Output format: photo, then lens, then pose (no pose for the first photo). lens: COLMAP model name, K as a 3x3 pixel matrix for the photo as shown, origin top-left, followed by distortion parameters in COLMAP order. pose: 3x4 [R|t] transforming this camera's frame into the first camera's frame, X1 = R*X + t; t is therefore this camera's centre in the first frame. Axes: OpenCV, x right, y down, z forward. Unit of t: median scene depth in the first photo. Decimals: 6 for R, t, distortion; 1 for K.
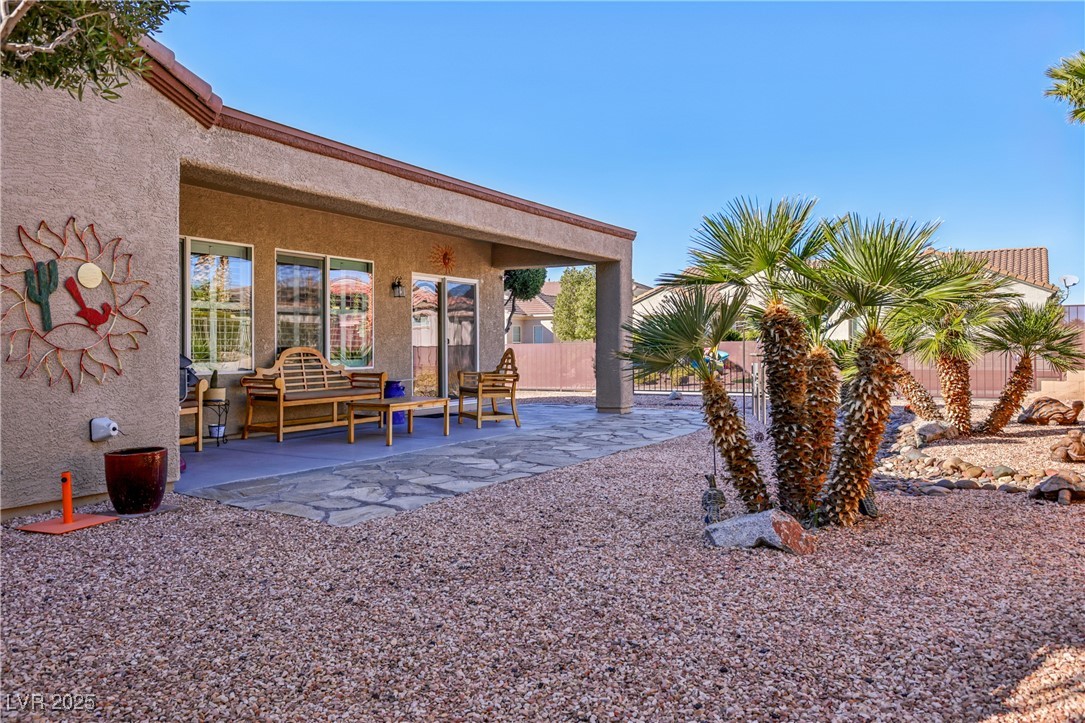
lens RADIAL K [[862.3, 0, 537.6], [0, 862.3, 340.3], [0, 0, 1]] dist [-0.003102, 0.006331]
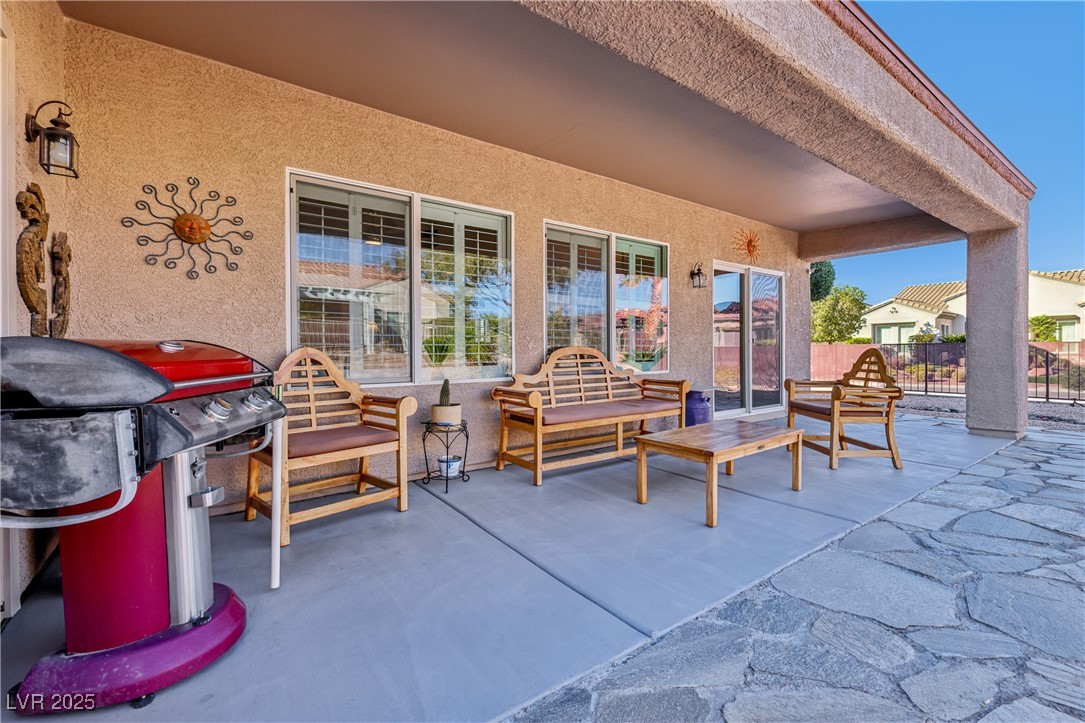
lens RADIAL K [[473.2, 0, 542.2], [0, 473.2, 354.6], [0, 0, 1]] dist [0.003222, 0.000247]
pose [[0.913144, 0.003746, -0.407620, -0.125286], [0.003615, 0.999844, 0.017288, 0.007180], [0.407621, -0.017260, 0.912988, 0.577486]]
